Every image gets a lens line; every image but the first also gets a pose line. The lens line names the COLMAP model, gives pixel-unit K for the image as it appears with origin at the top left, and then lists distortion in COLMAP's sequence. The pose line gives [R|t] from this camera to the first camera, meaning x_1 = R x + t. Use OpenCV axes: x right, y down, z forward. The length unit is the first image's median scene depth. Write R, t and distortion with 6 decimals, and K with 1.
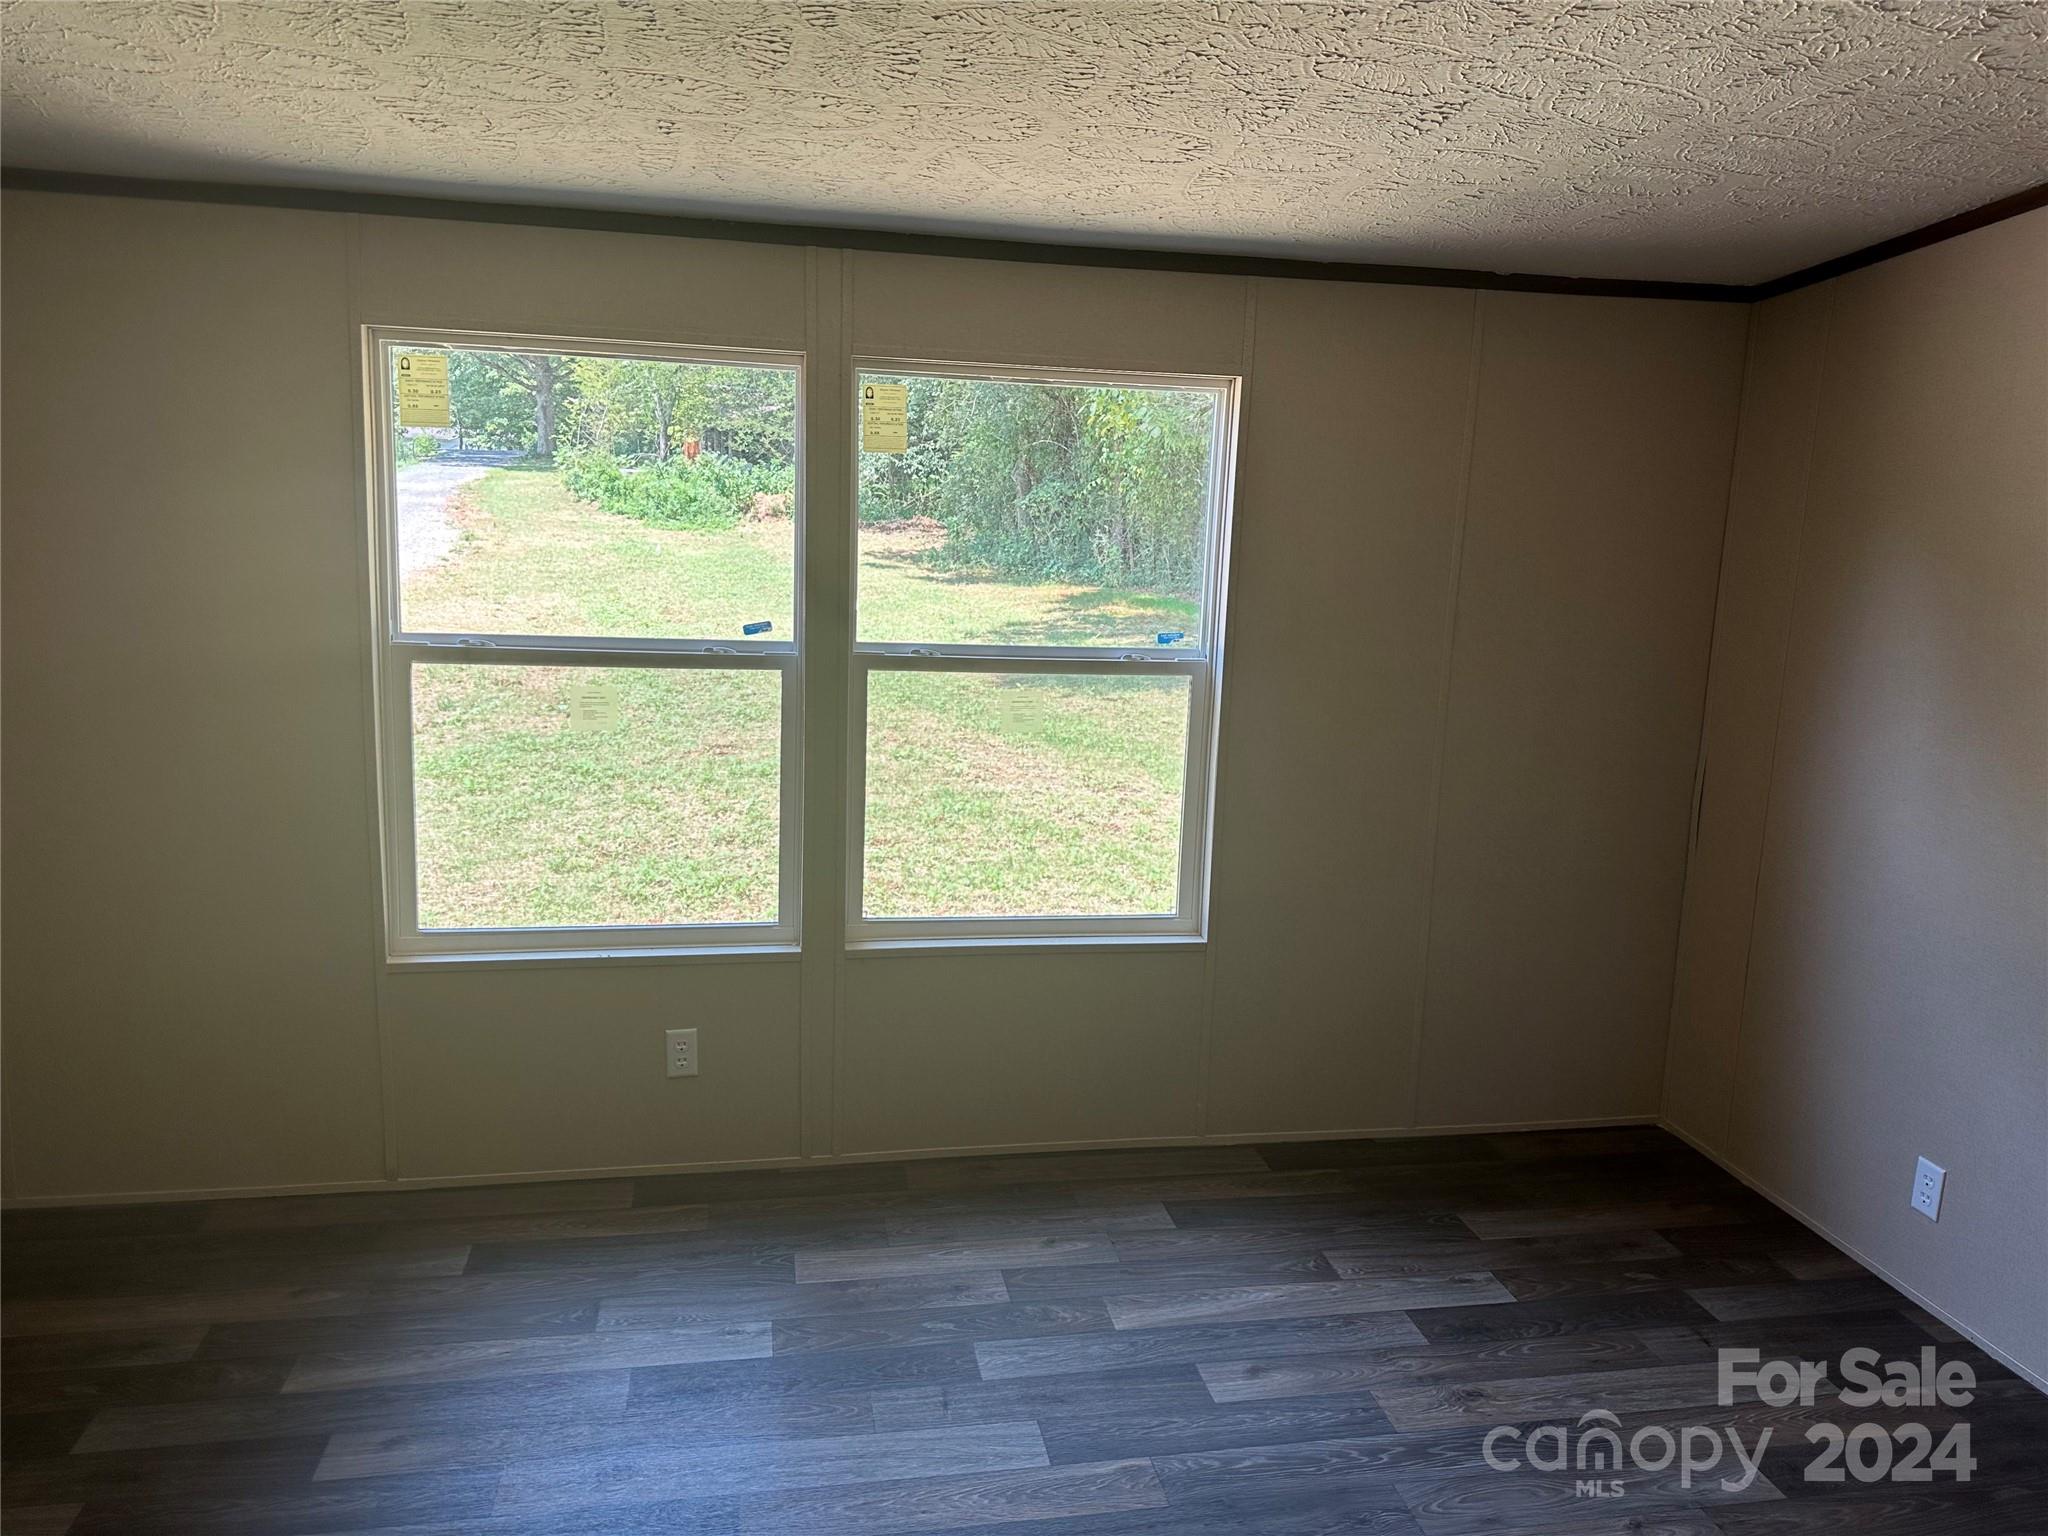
lens RADIAL K [[1441.4, 0, 1013.9], [0, 1441.4, 665.5], [0, 0, 1]] dist [0.006485, -0.006429]
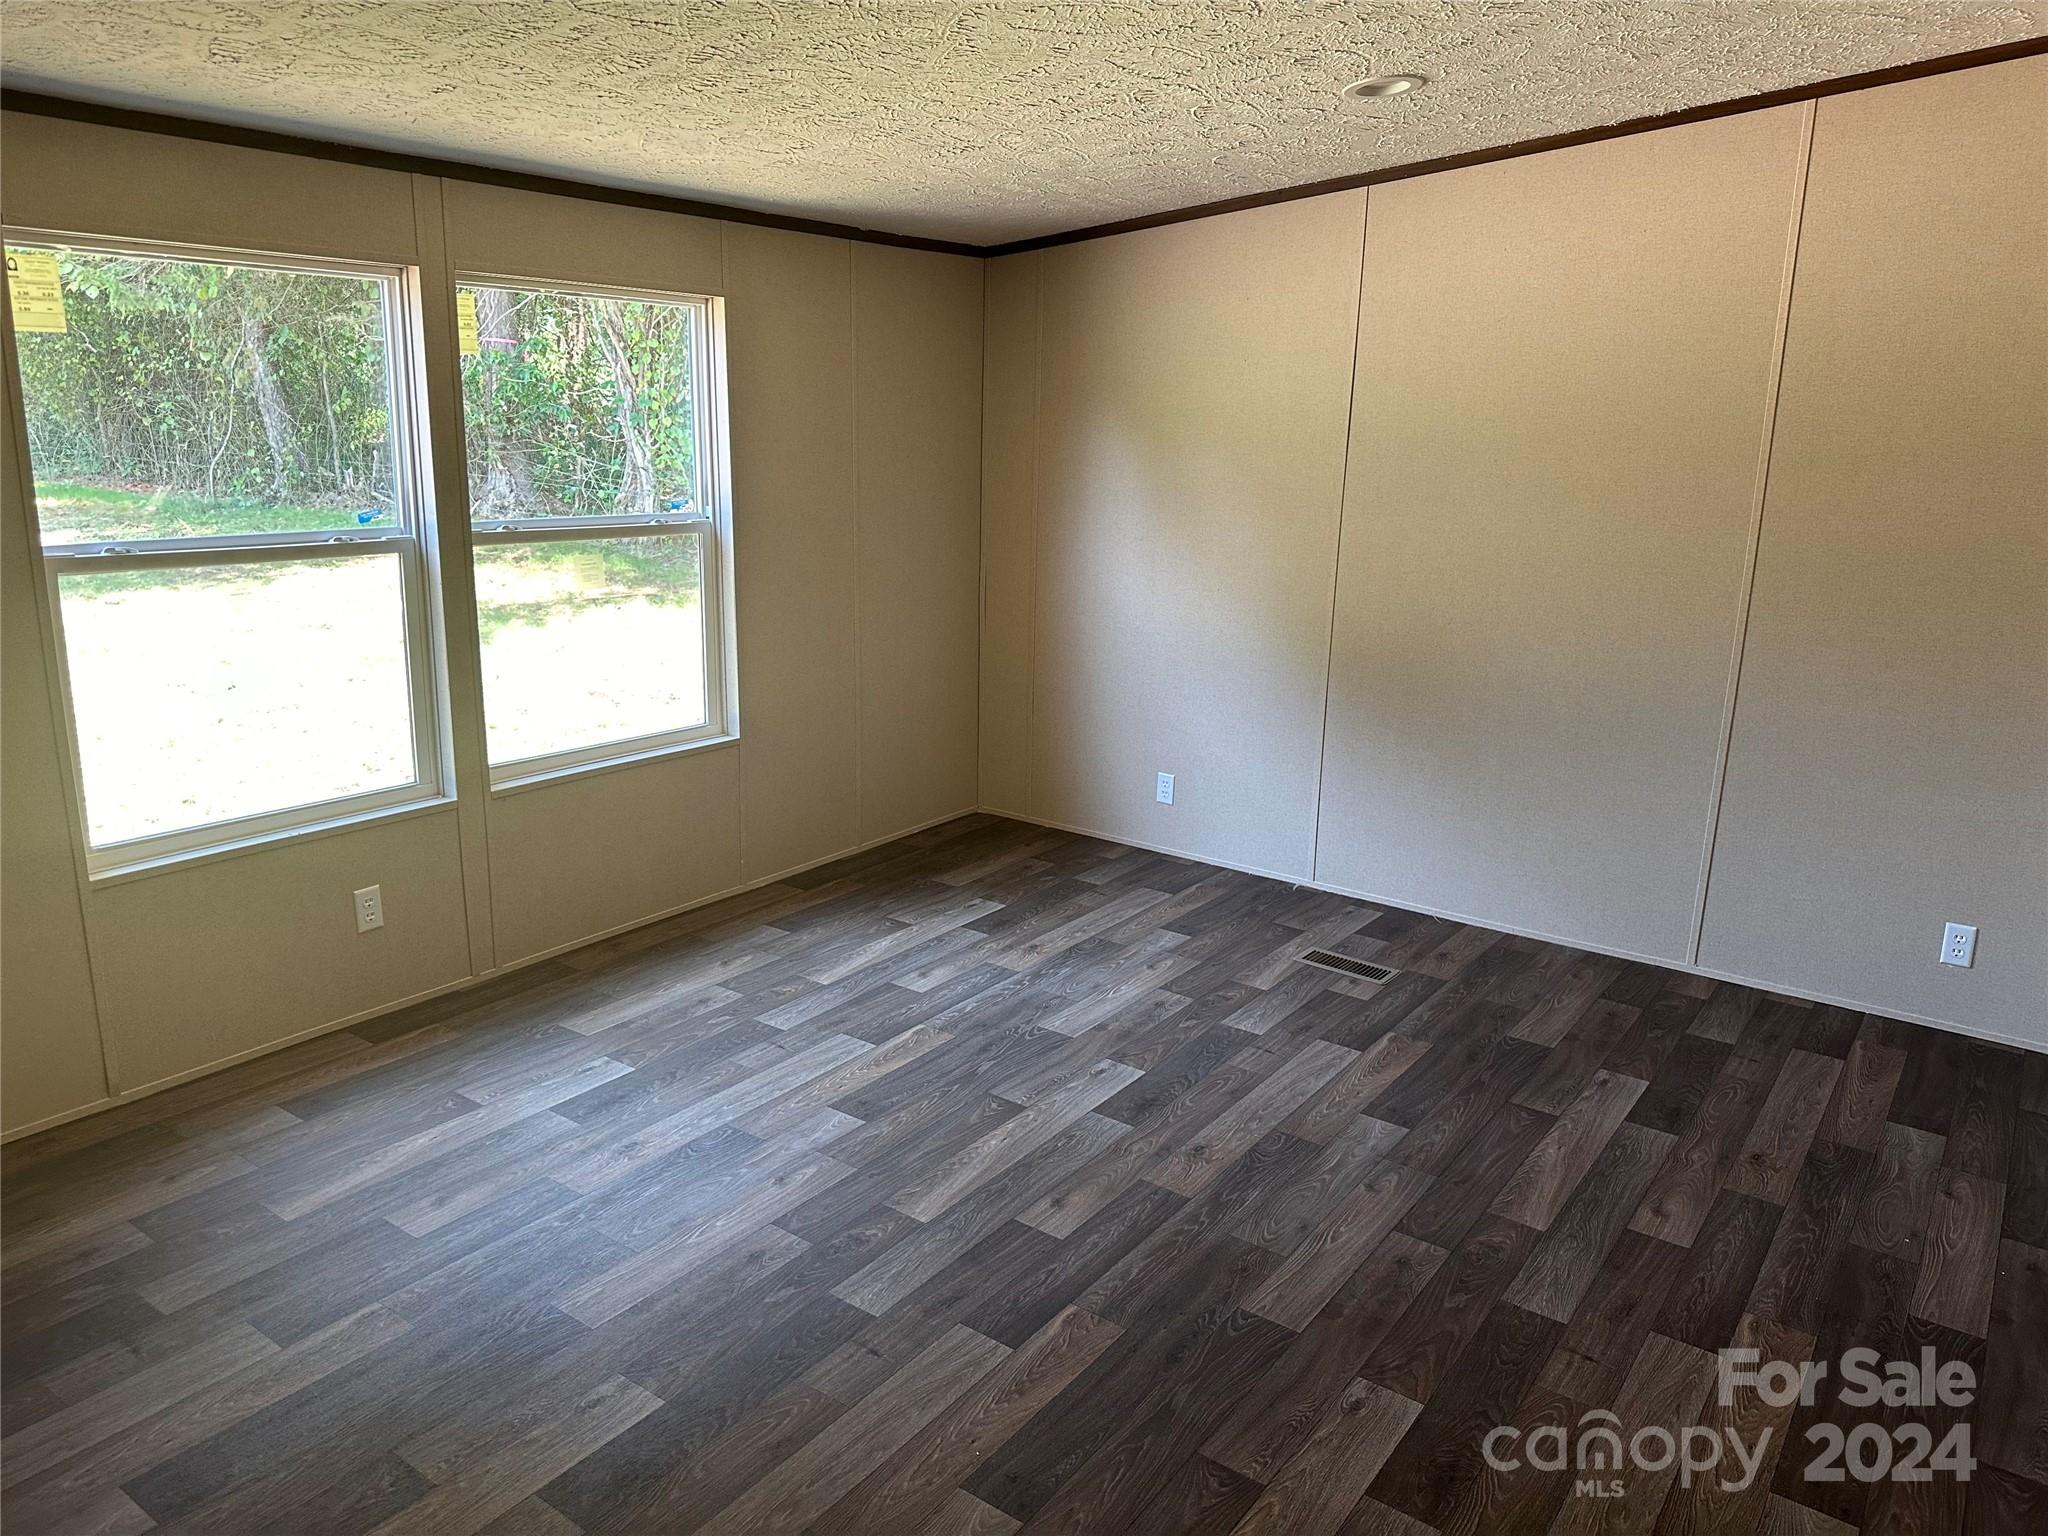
lens RADIAL K [[1394.7, 0, 1024.0], [0, 1394.7, 768.0], [0, 0, 1]] dist [0.015481, -0.001616]
pose [[0.716318, -0.178608, 0.674527, -0.606371], [0.066820, 0.979801, 0.188482, -0.006479], [-0.694567, -0.089941, 0.713784, -0.111001]]
